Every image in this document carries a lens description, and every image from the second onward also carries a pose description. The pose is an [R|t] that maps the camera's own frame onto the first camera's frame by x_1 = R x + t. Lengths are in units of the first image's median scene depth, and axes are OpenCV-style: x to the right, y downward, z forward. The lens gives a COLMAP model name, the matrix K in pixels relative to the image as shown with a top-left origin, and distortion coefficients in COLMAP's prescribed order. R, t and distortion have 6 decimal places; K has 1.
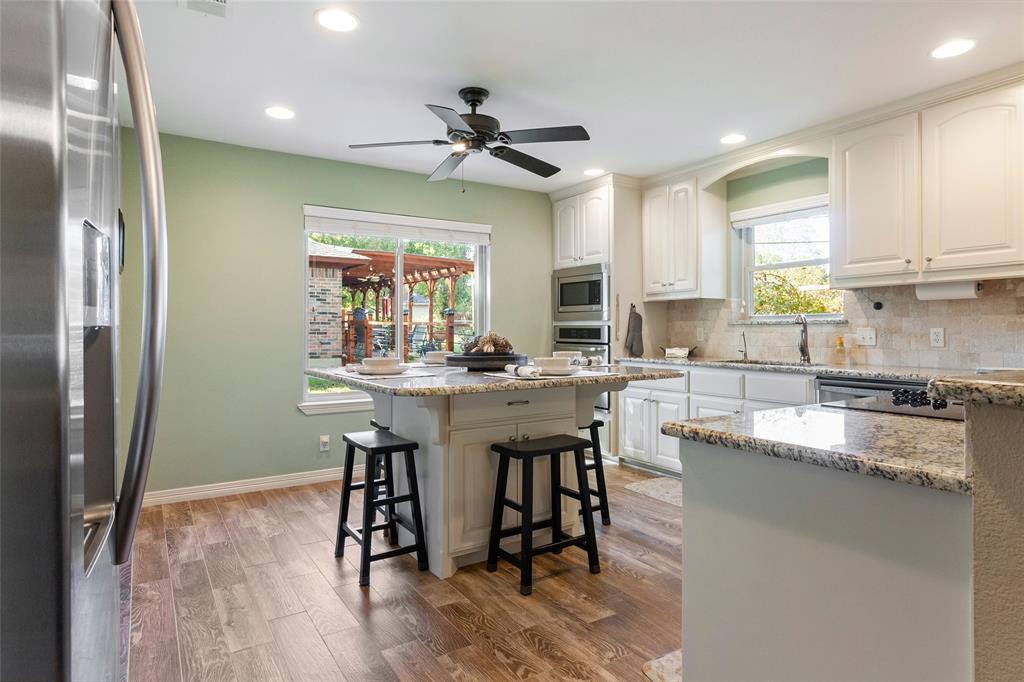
lens RADIAL K [[576.0, 0, 517.2], [0, 576.0, 327.4], [0, 0, 1]] dist [0.006035, 0.000713]
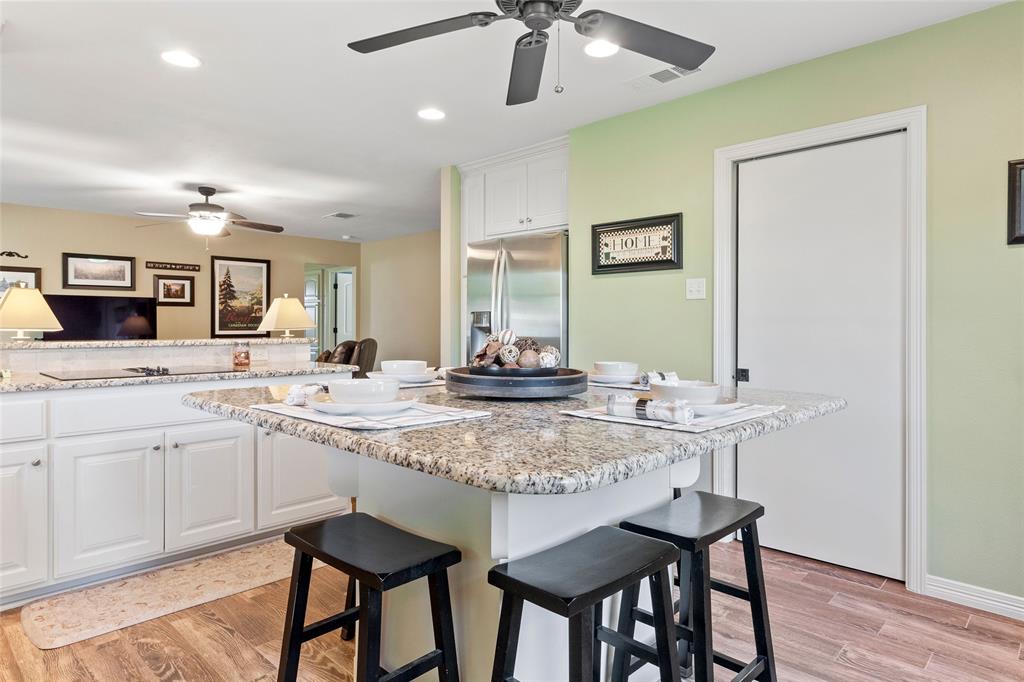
lens RADIAL K [[608.7, 0, 507.7], [0, 608.7, 331.8], [0, 0, 1]] dist [-0.001937, 0.002427]
pose [[-0.974817, 0.000109, -0.223008, 0.063959], [-0.000707, 0.999993, 0.003579, 0.004513], [0.223007, 0.003647, -0.974810, 1.095941]]
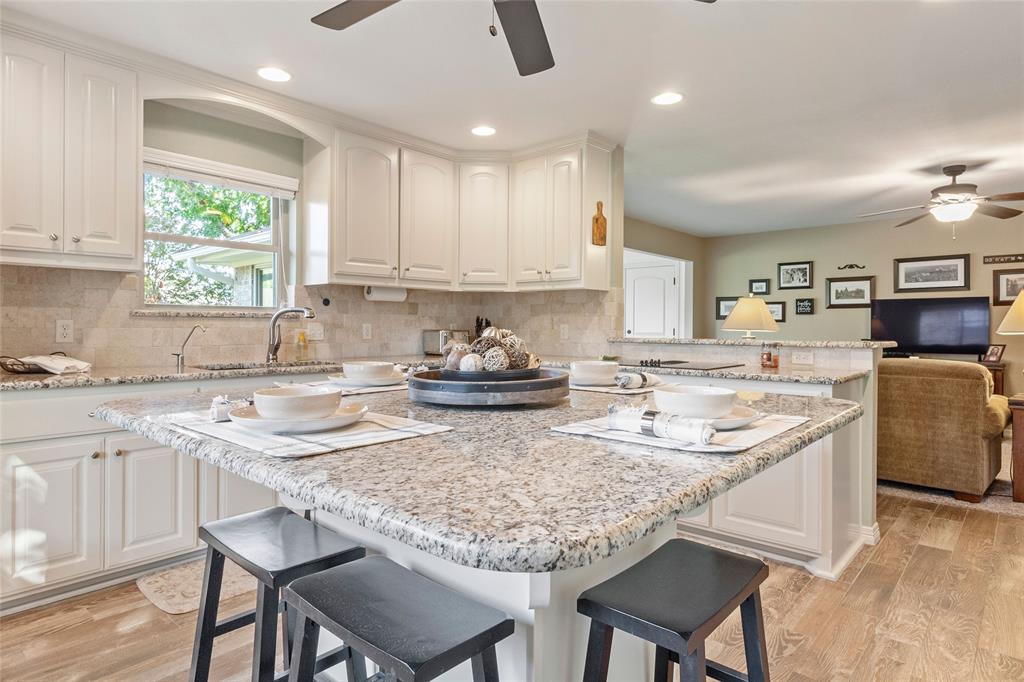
lens RADIAL K [[576.0, 0, 512.6], [0, 576.0, 328.8], [0, 0, 1]] dist [0.006035, 0.000713]
pose [[-0.267259, -0.004329, 0.963615, -0.379845], [-0.009645, 0.999952, 0.001818, 0.004871], [-0.963577, -0.008808, -0.267288, 0.762056]]
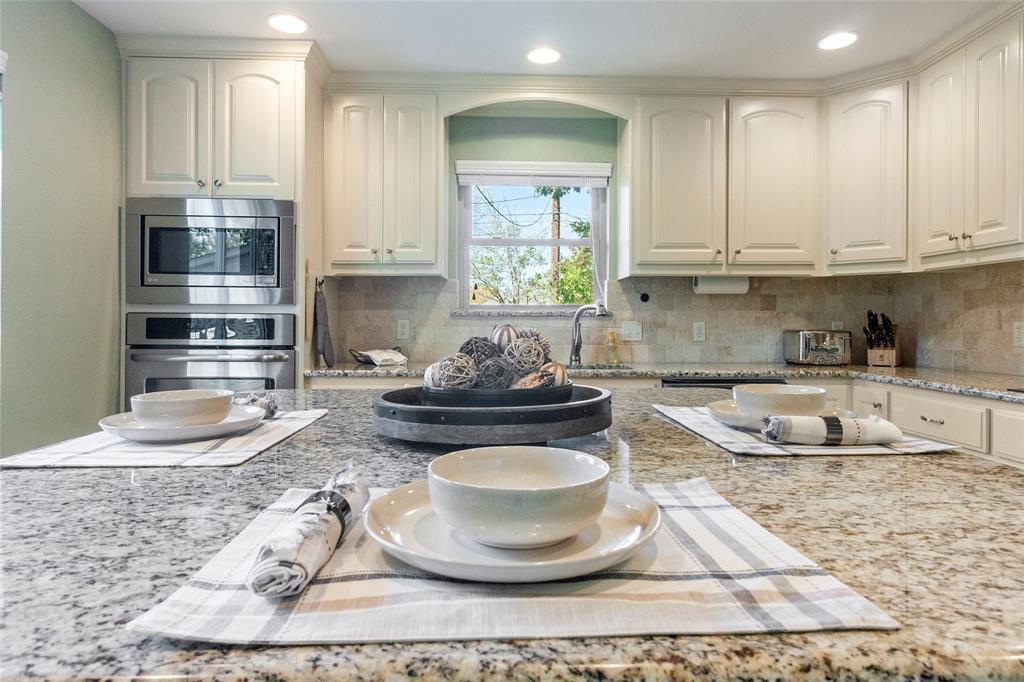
lens RADIAL K [[608.7, 0, 516.8], [0, 608.7, 325.6], [0, 0, 1]] dist [-0.001937, 0.002427]
pose [[0.510610, 0.001364, 0.859811, -0.246465], [-0.008388, 0.999959, 0.003395, 0.004346], [-0.859772, -0.008945, 0.510600, 0.544683]]
